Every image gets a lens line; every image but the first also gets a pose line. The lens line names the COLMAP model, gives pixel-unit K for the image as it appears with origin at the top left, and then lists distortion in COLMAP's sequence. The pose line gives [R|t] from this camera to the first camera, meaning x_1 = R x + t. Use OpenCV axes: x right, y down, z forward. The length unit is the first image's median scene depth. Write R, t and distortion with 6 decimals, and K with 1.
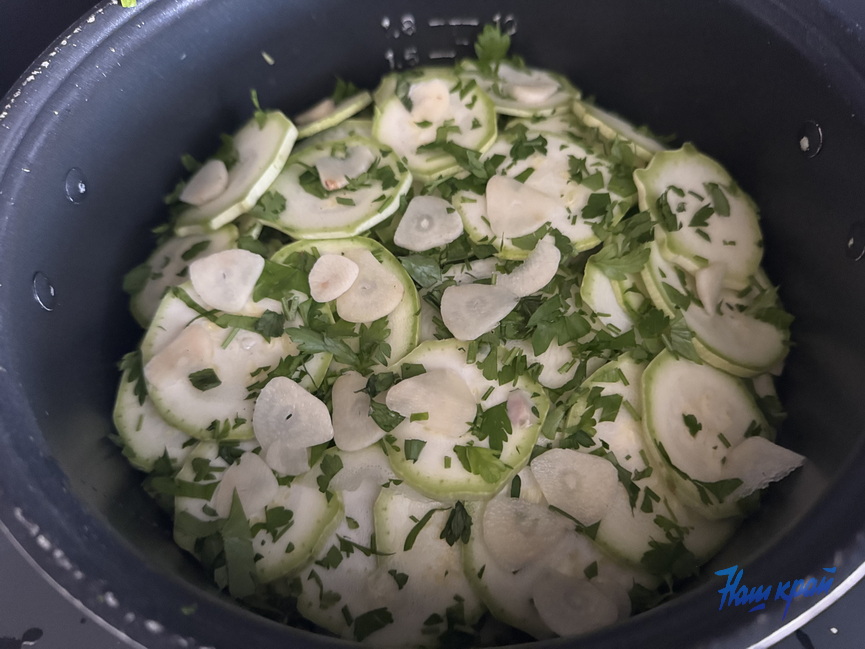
lens RADIAL K [[641.8, 0, 432.5], [0, 641.8, 324.5], [0, 0, 1]] dist [0.033221, -0.106409]
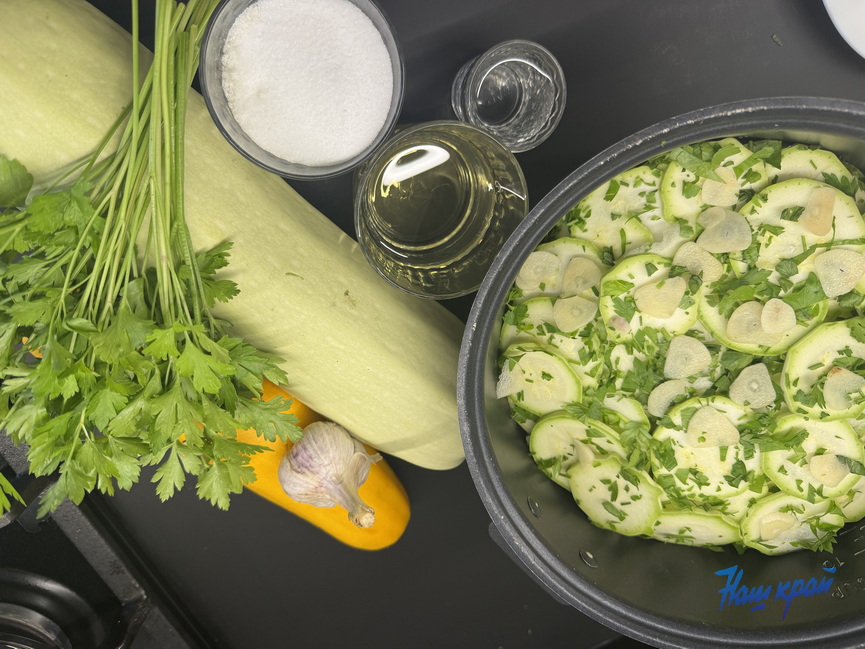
lens RADIAL K [[641.8, 0, 432.5], [0, 641.8, 324.5], [0, 0, 1]] dist [0.033221, -0.106409]
pose [[-0.678485, 0.644235, 0.353014, -0.135361], [-0.480604, -0.752707, 0.449946, -0.399283], [0.555588, 0.135621, 0.820323, -0.736522]]
